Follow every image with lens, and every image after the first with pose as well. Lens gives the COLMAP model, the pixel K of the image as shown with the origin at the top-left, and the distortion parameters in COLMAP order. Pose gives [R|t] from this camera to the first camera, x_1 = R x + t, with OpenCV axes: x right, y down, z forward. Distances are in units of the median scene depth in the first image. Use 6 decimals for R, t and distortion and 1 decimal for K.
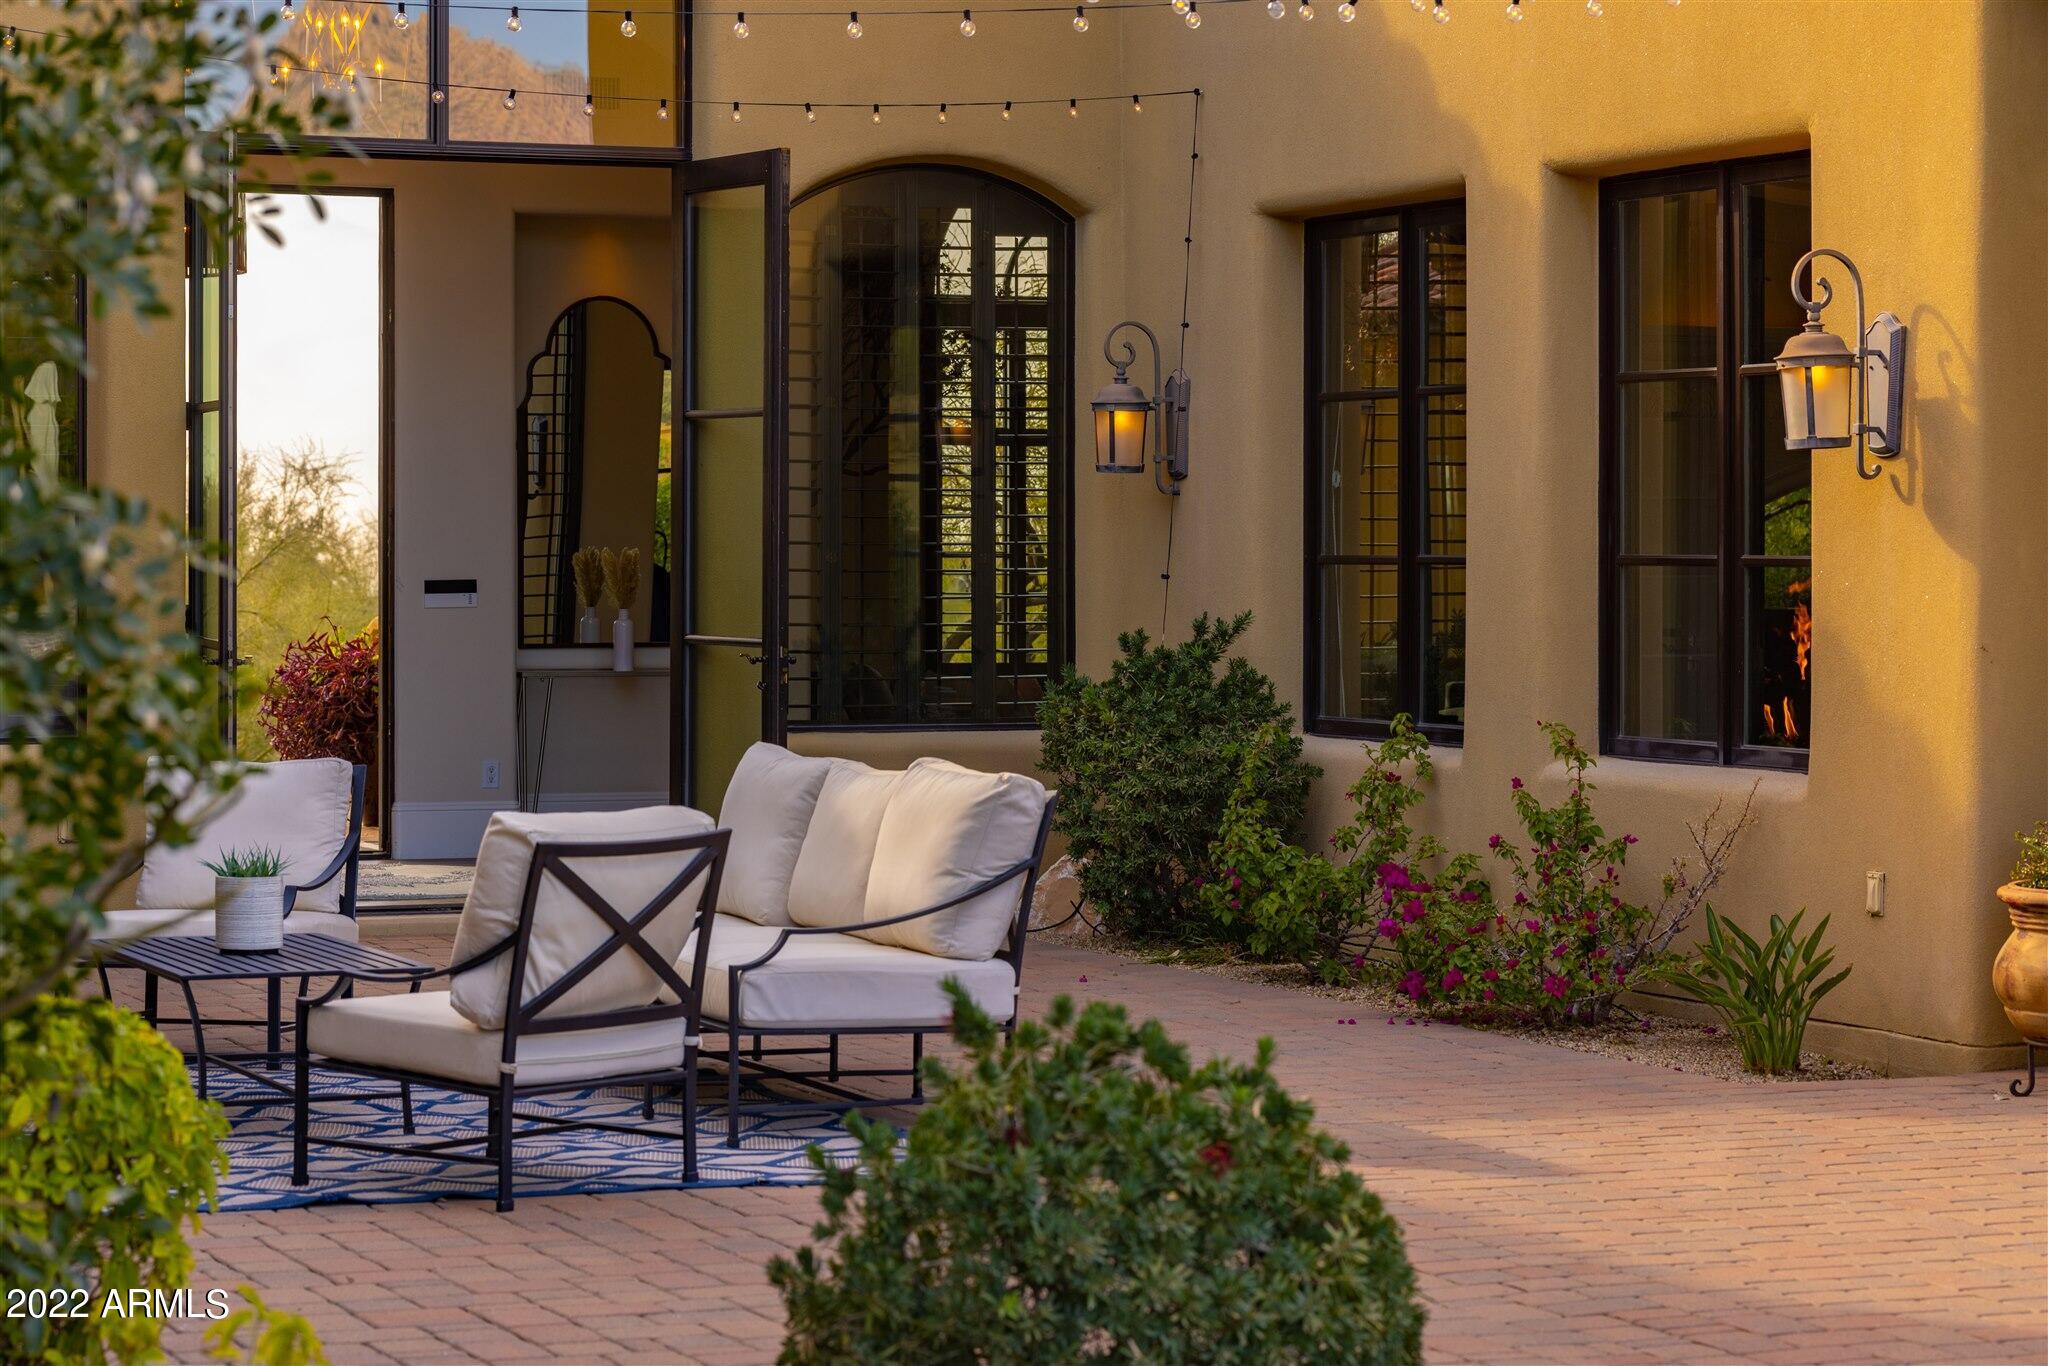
lens RADIAL K [[5086.5, 0, 1024.7], [0, 5086.5, 679.5], [0, 0, 1]] dist [0.022840, 0.000000]
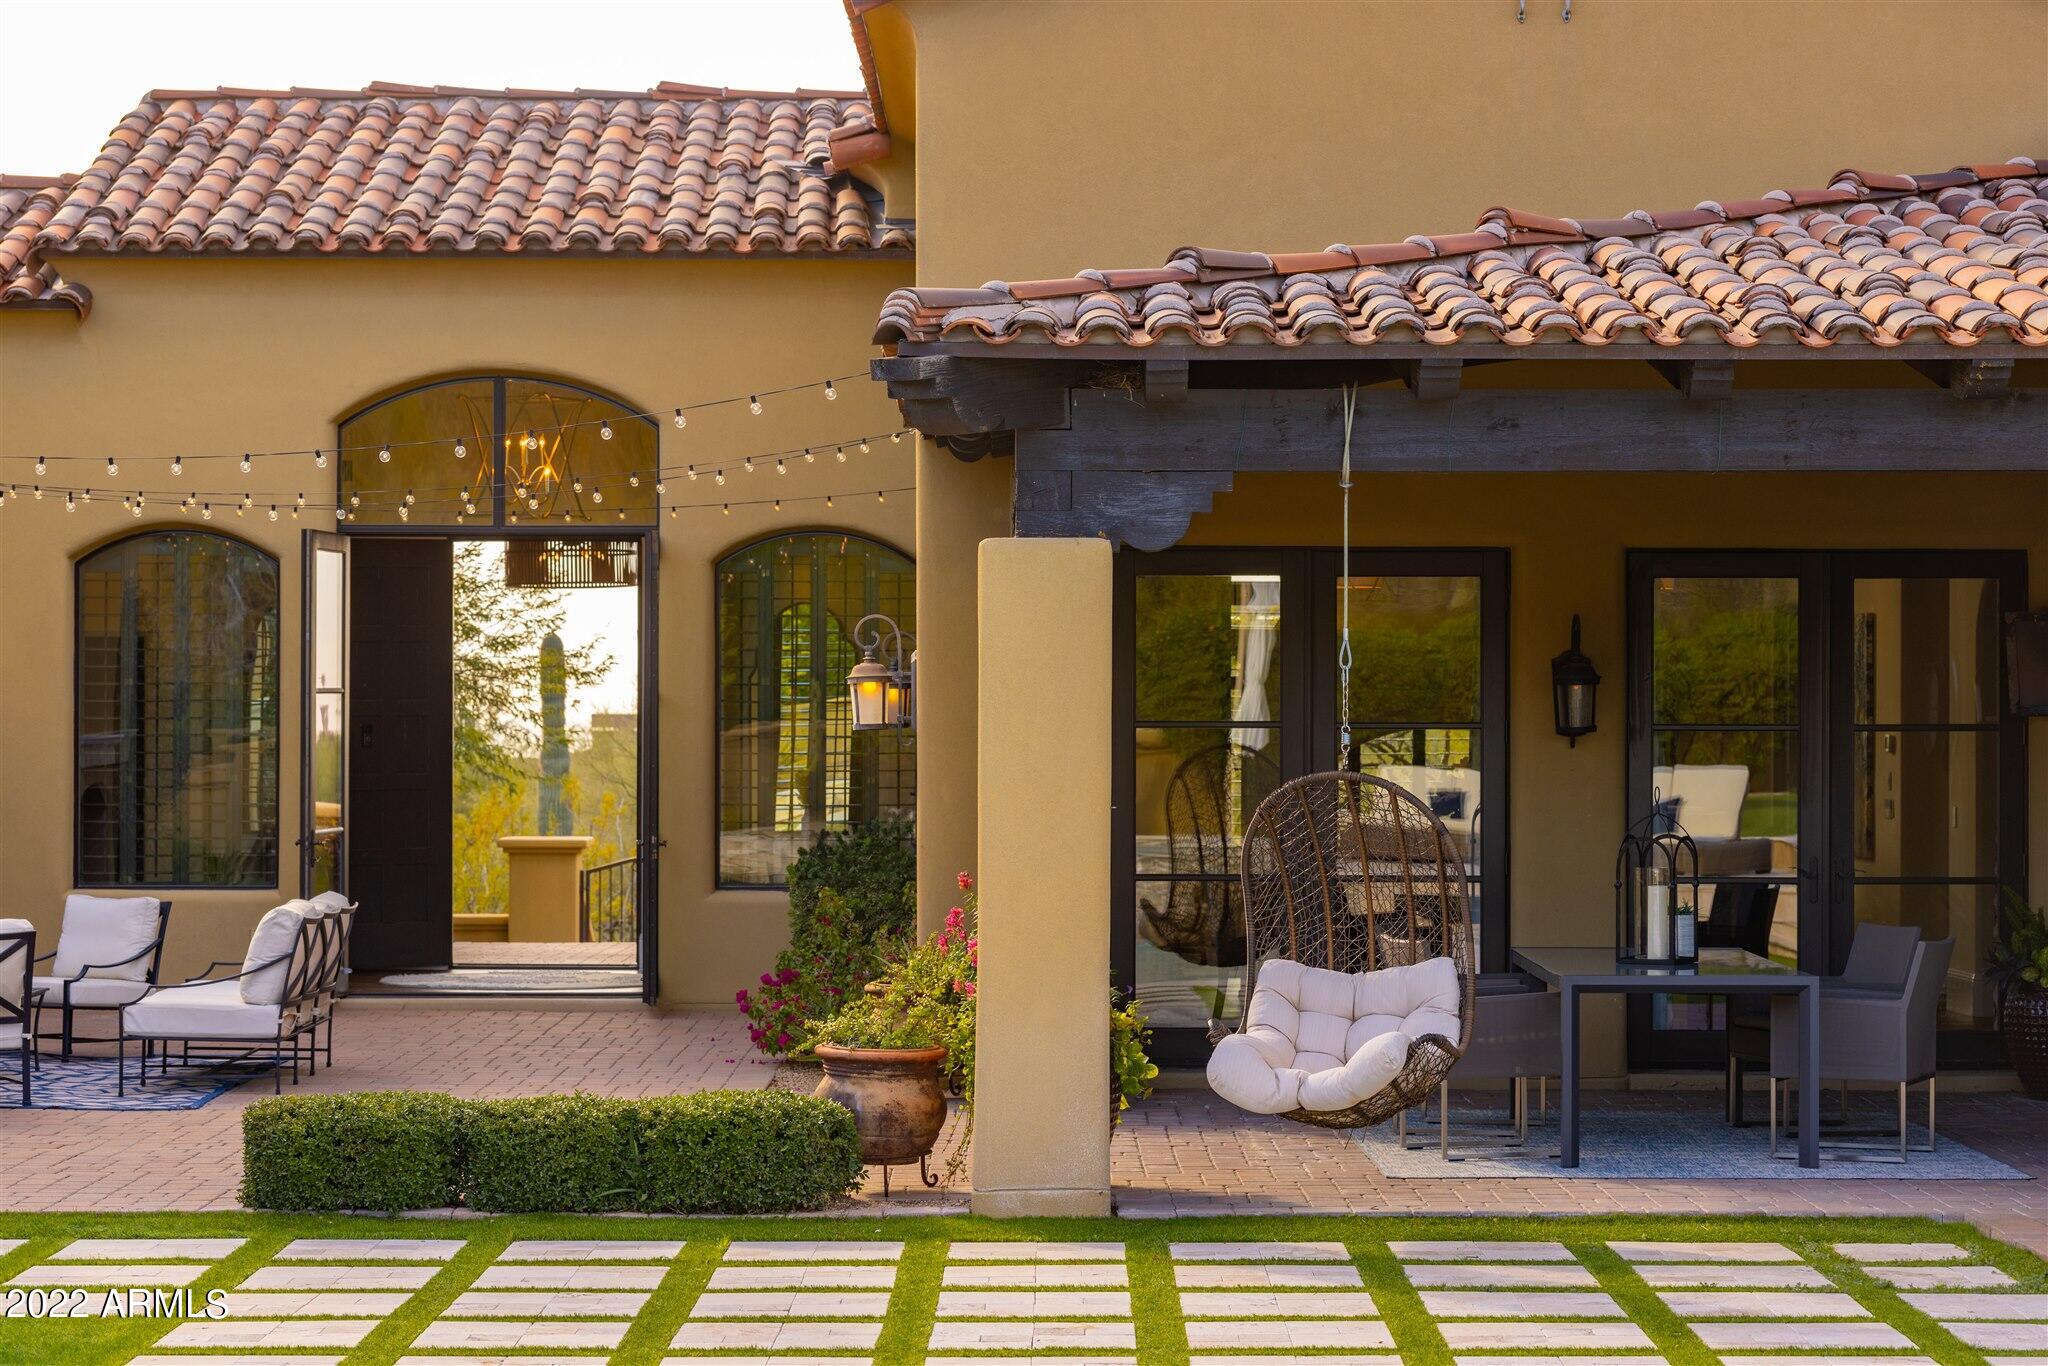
lens RADIAL K [[5086.5, 0, 1020.8], [0, 5086.5, 696.0], [0, 0, 1]] dist [0.022840, 0.000000]
pose [[0.923235, -0.001028, -0.384234, 1.087065], [-0.010320, 0.999569, -0.027471, -0.012291], [0.384097, 0.029327, 0.922827, -0.723652]]
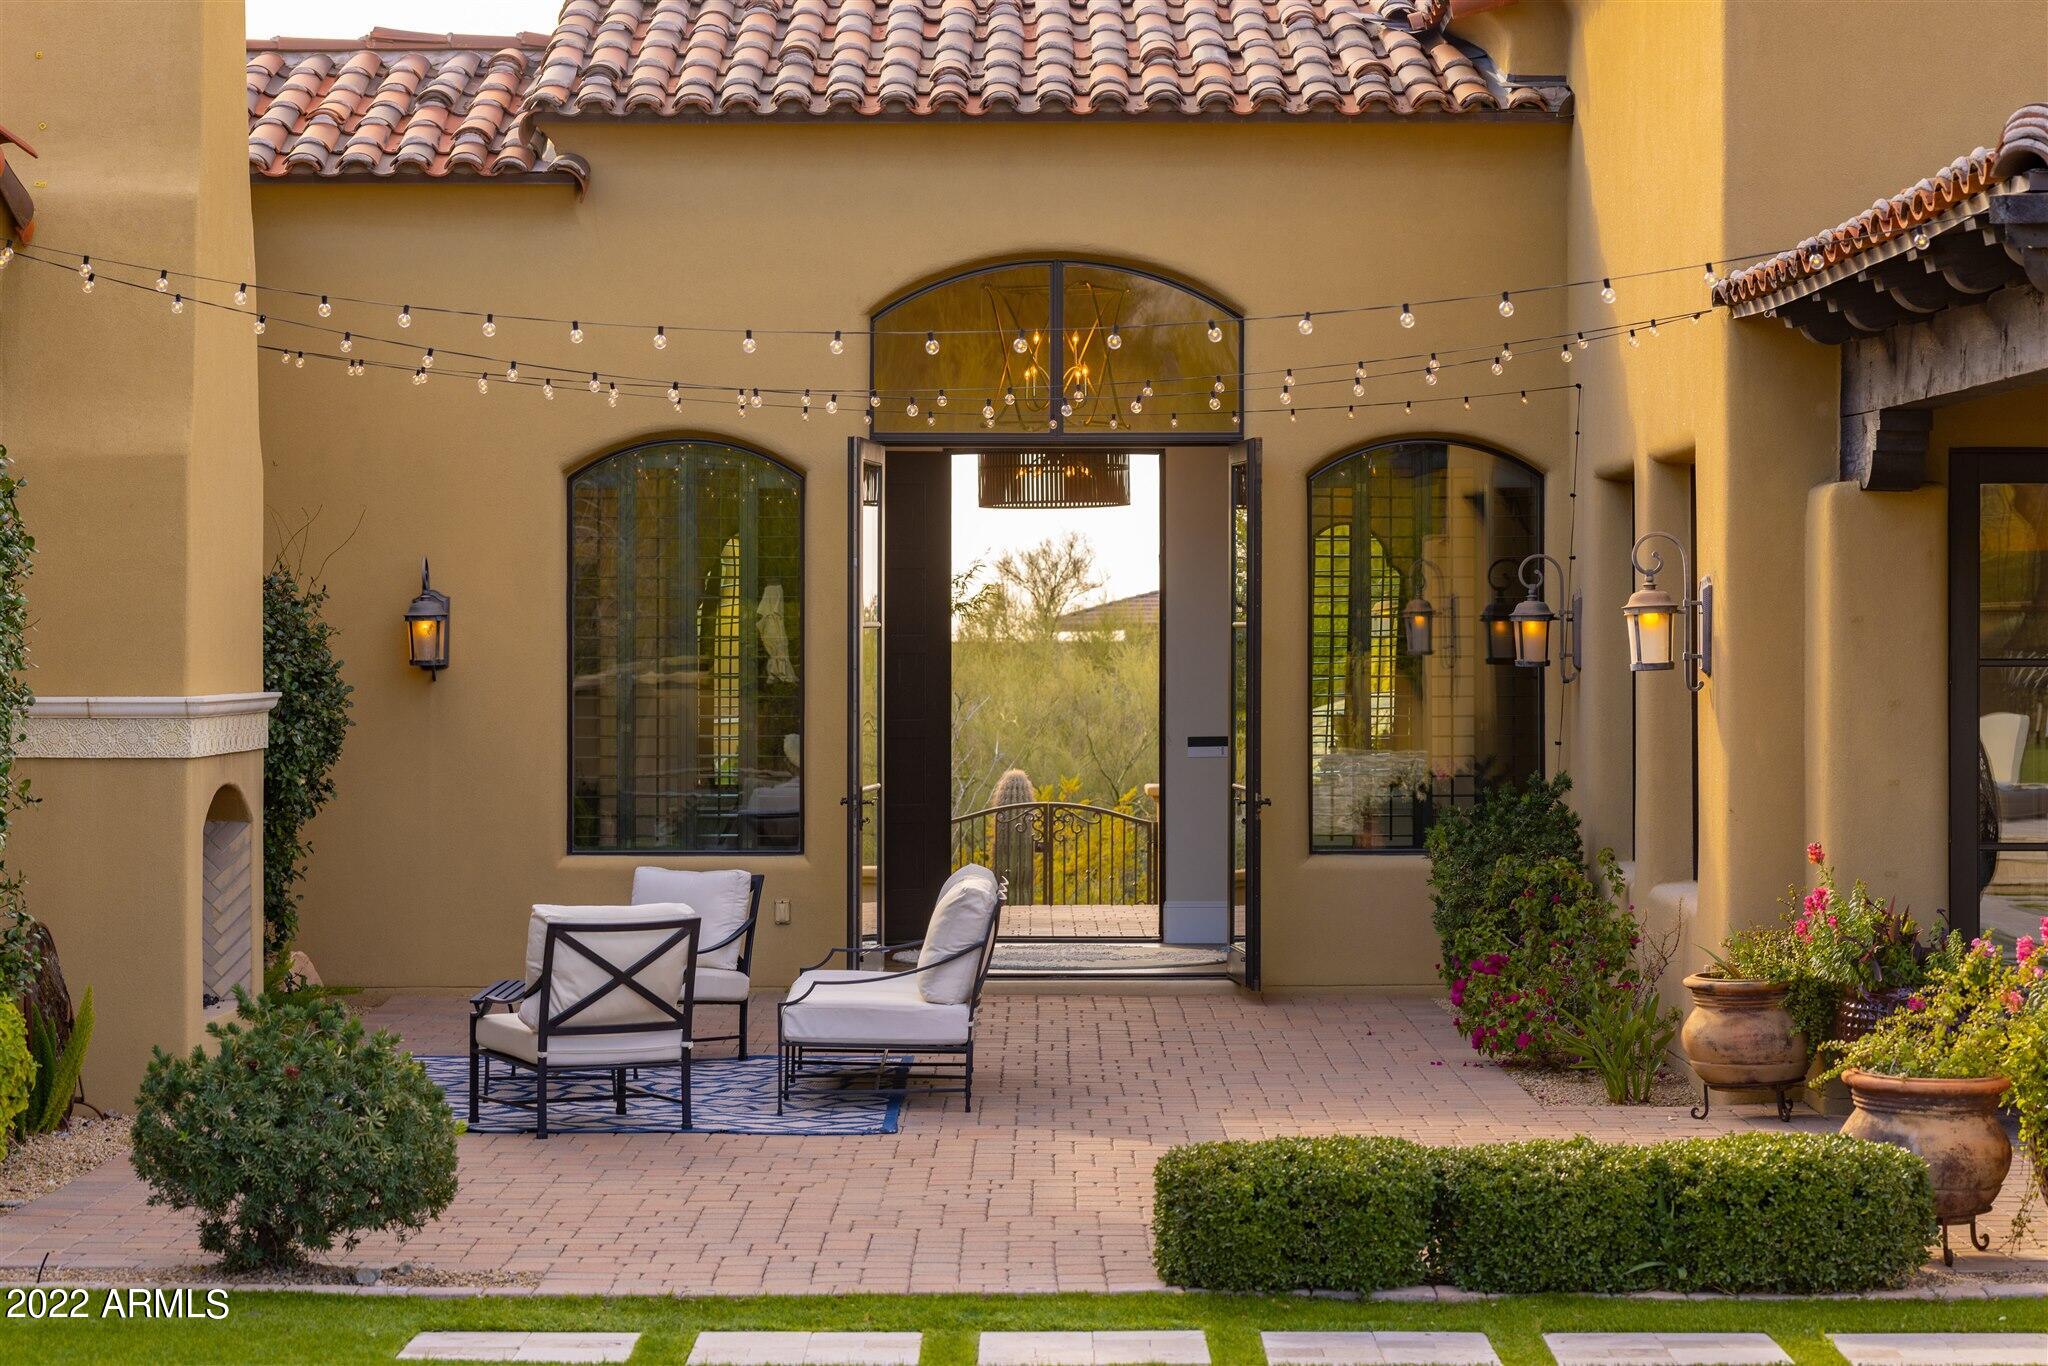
lens RADIAL K [[5086.5, 0, 1028.0], [0, 5086.5, 672.6], [0, 0, 1]] dist [0.022840, 0.000000]
pose [[0.923432, -0.000143, -0.383763, 0.683930], [-0.007652, 0.999794, -0.018785, -0.020349], [0.383686, 0.020283, 0.923241, -0.500718]]
